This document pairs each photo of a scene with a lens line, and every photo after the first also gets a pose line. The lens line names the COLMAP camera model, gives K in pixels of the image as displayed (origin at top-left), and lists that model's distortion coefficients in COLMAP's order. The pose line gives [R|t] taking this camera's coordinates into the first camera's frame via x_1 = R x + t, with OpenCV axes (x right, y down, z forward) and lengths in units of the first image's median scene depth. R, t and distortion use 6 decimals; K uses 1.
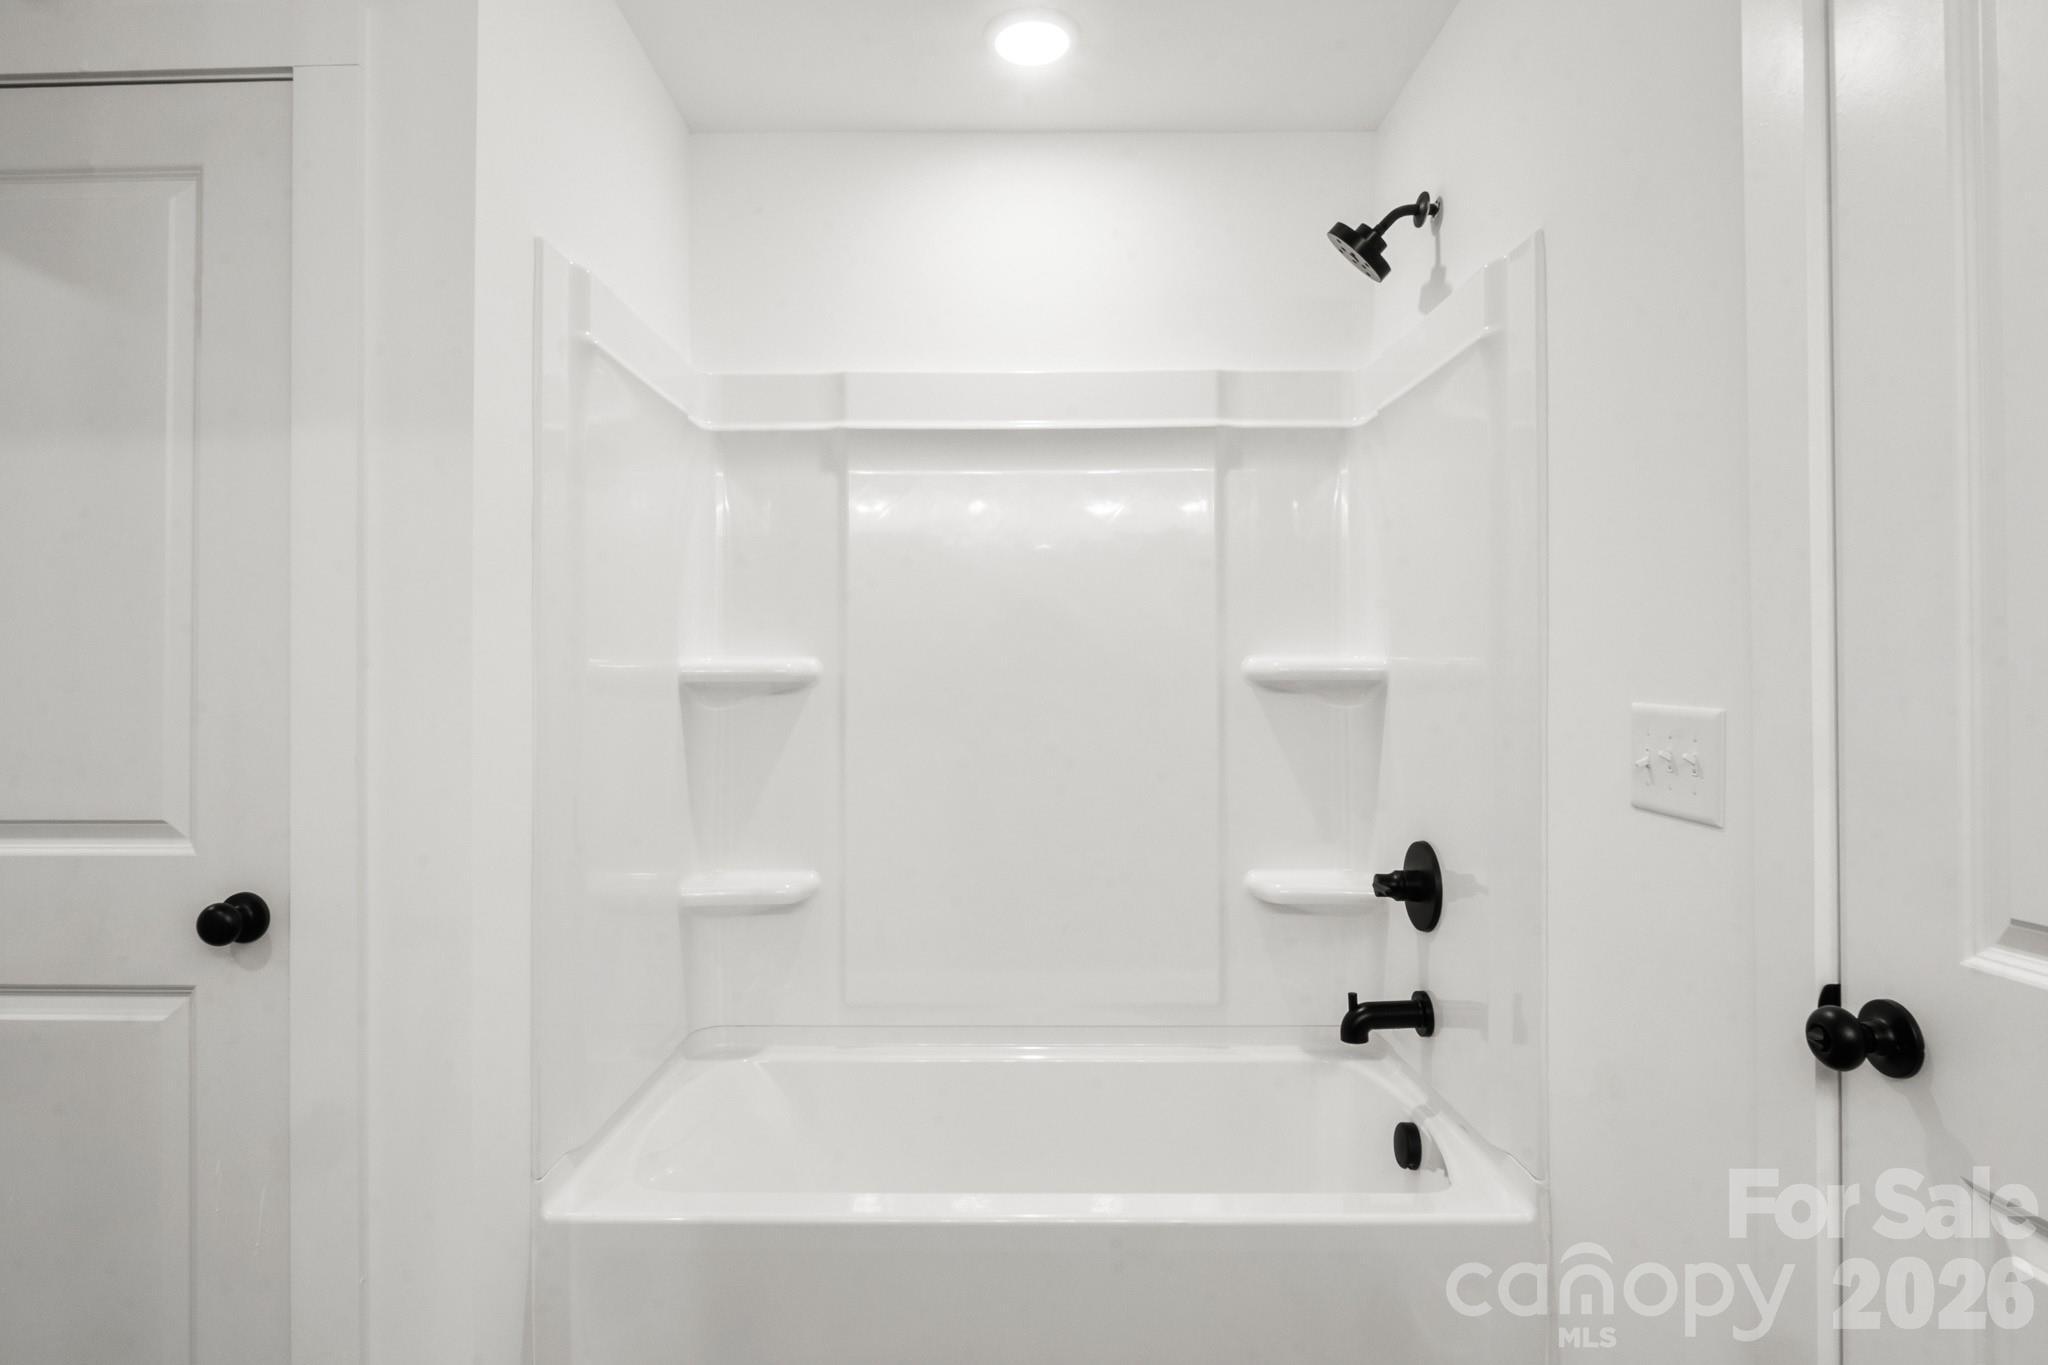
lens RADIAL K [[1115.0, 0, 1012.0], [0, 1115.0, 681.2], [0, 0, 1]] dist [0.004241, -0.002259]
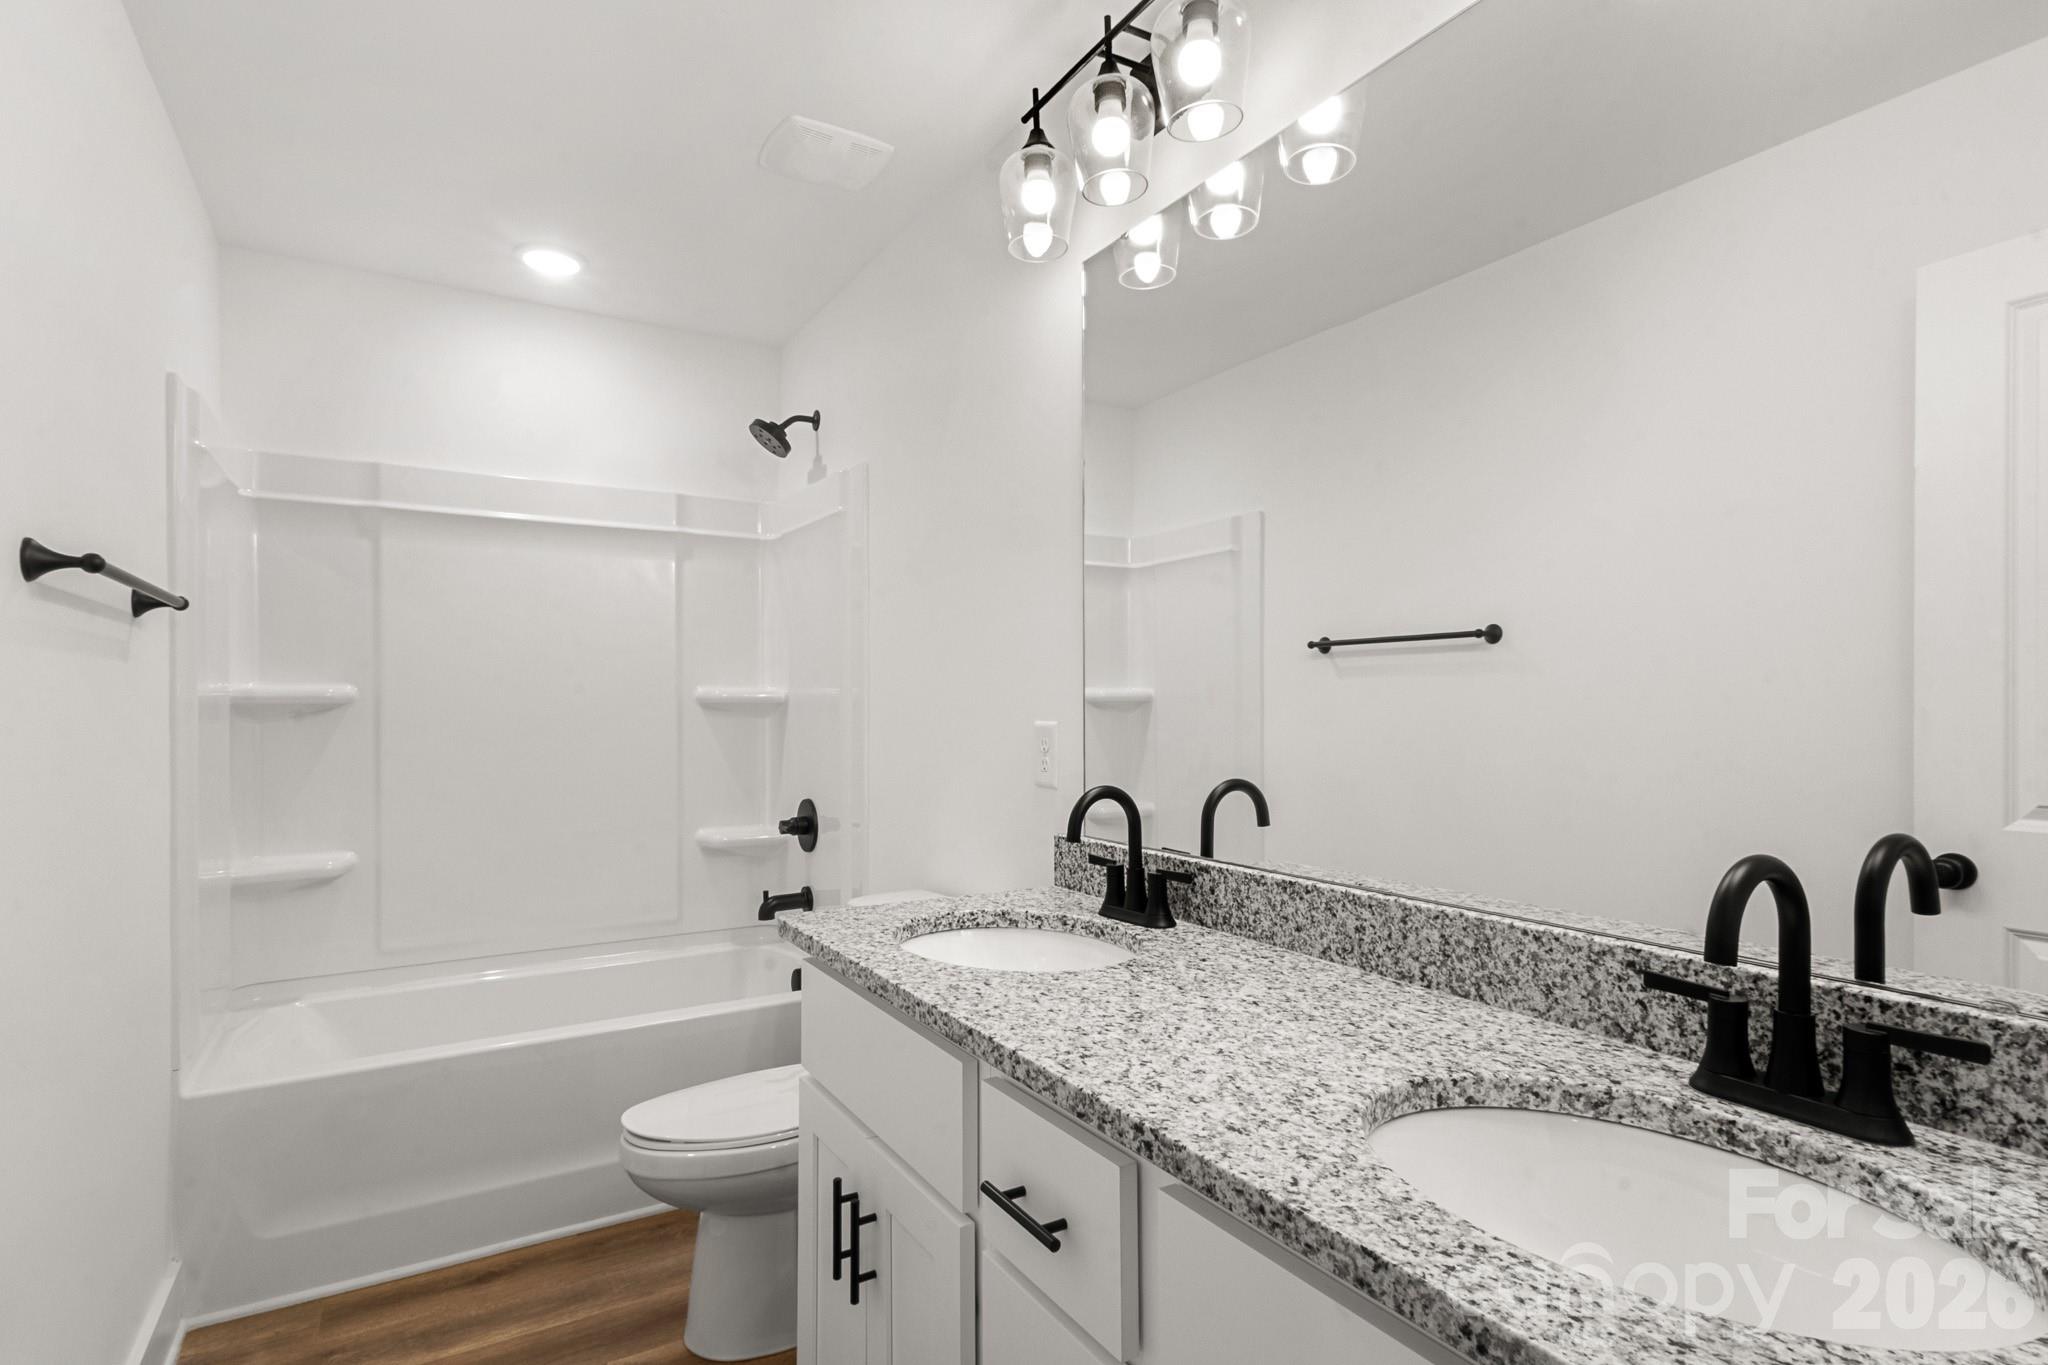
lens RADIAL K [[1011.4, 0, 1014.1], [0, 1011.4, 697.9], [0, 0, 1]] dist [0.001926, -0.002046]
pose [[0.860270, 0.002657, 0.509832, -0.117905], [-0.000394, 0.999990, -0.004546, -0.000790], [-0.509839, 0.003710, 0.860262, -0.392648]]
